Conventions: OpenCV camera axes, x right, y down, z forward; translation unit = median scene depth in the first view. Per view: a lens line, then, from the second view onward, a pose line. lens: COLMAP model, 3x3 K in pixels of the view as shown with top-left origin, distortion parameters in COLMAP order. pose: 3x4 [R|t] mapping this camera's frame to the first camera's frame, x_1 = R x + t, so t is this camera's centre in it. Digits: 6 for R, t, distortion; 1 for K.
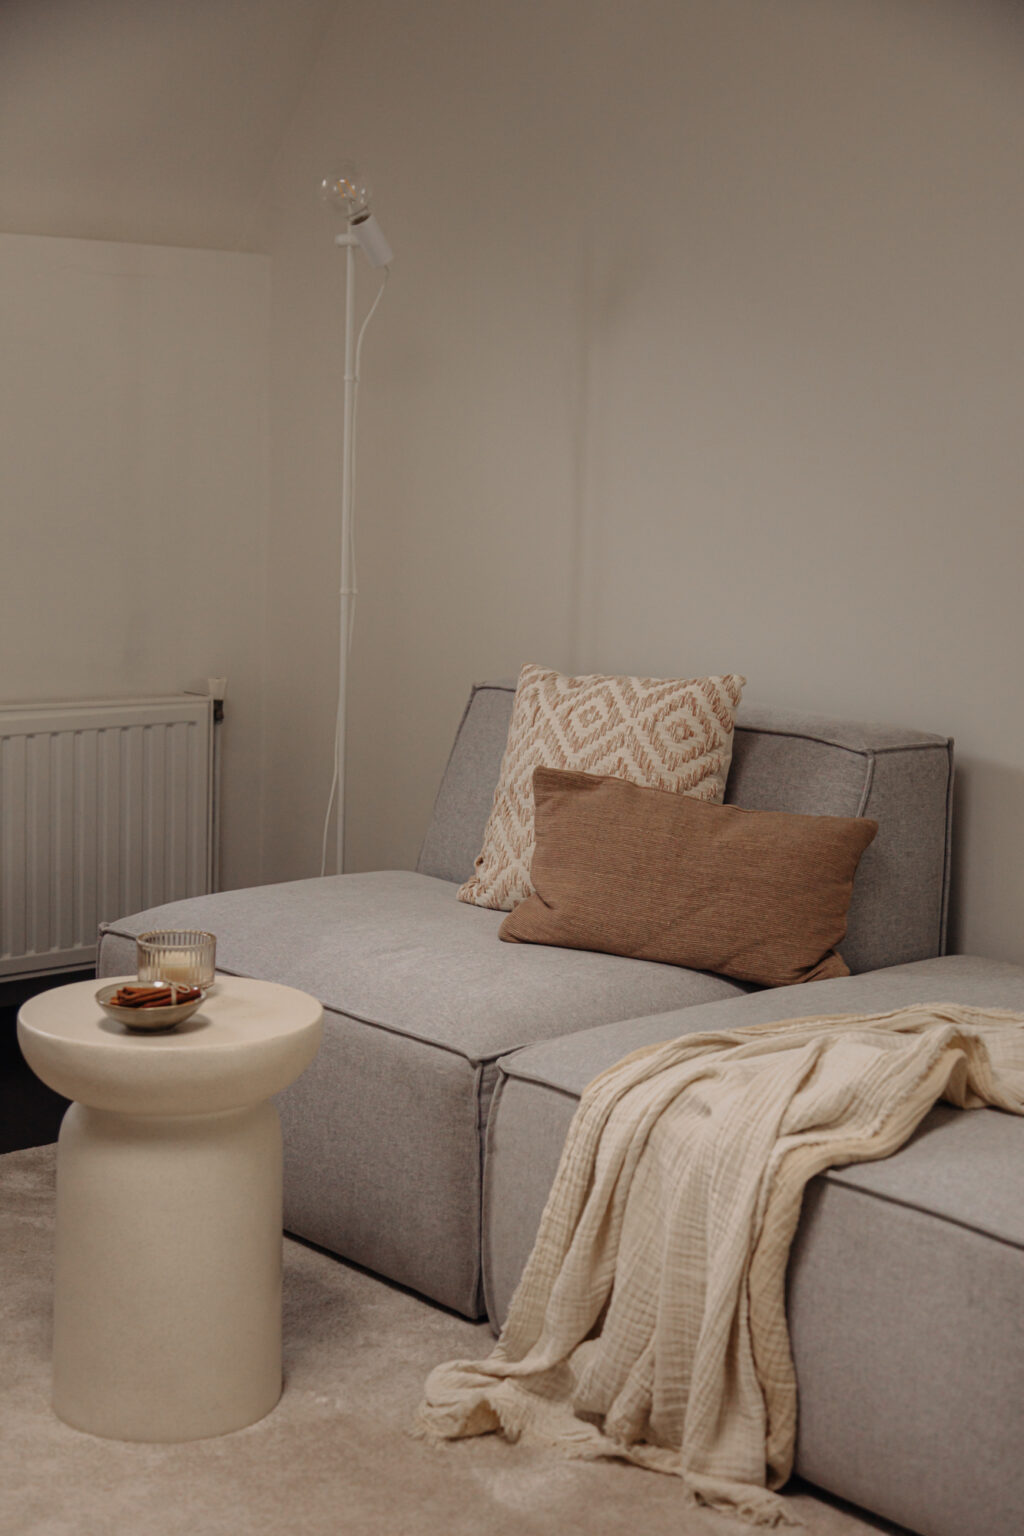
lens RADIAL K [[2259.0, 0, 509.9], [0, 2259.0, 761.1], [0, 0, 1]] dist [0.038491, 0.000000]
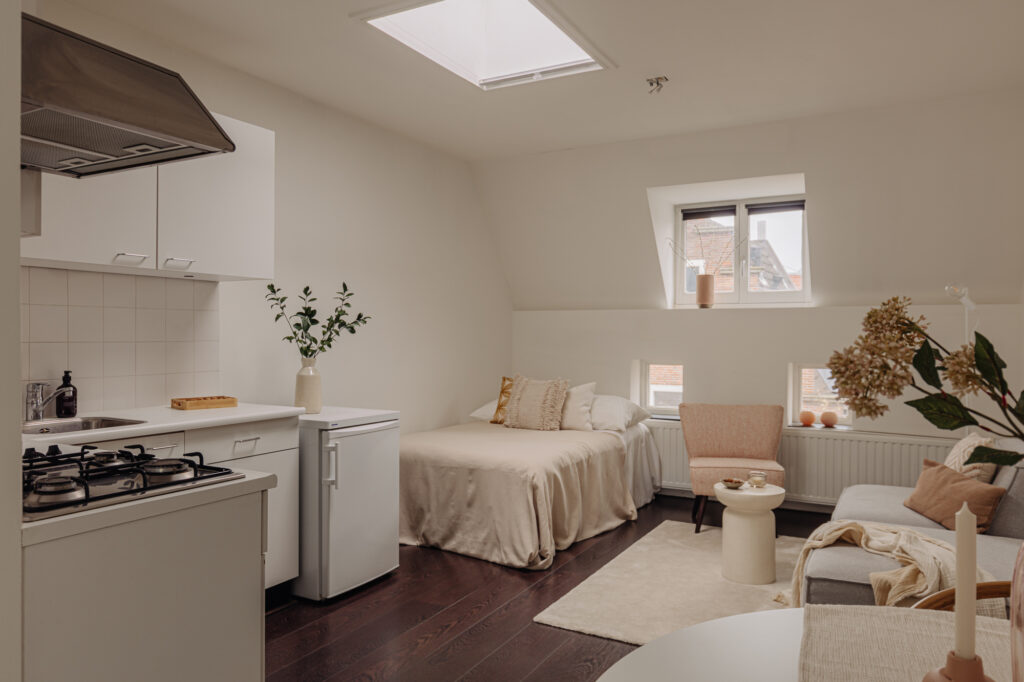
lens RADIAL K [[725.3, 0, 494.2], [0, 725.3, 348.9], [0, 0, 1]] dist [0.035992, -0.020528]
pose [[0.334946, -0.005697, -0.942220, 0.860459], [-0.129034, 0.990283, -0.051857, -0.020719], [0.933360, 0.138948, 0.330956, -0.000232]]
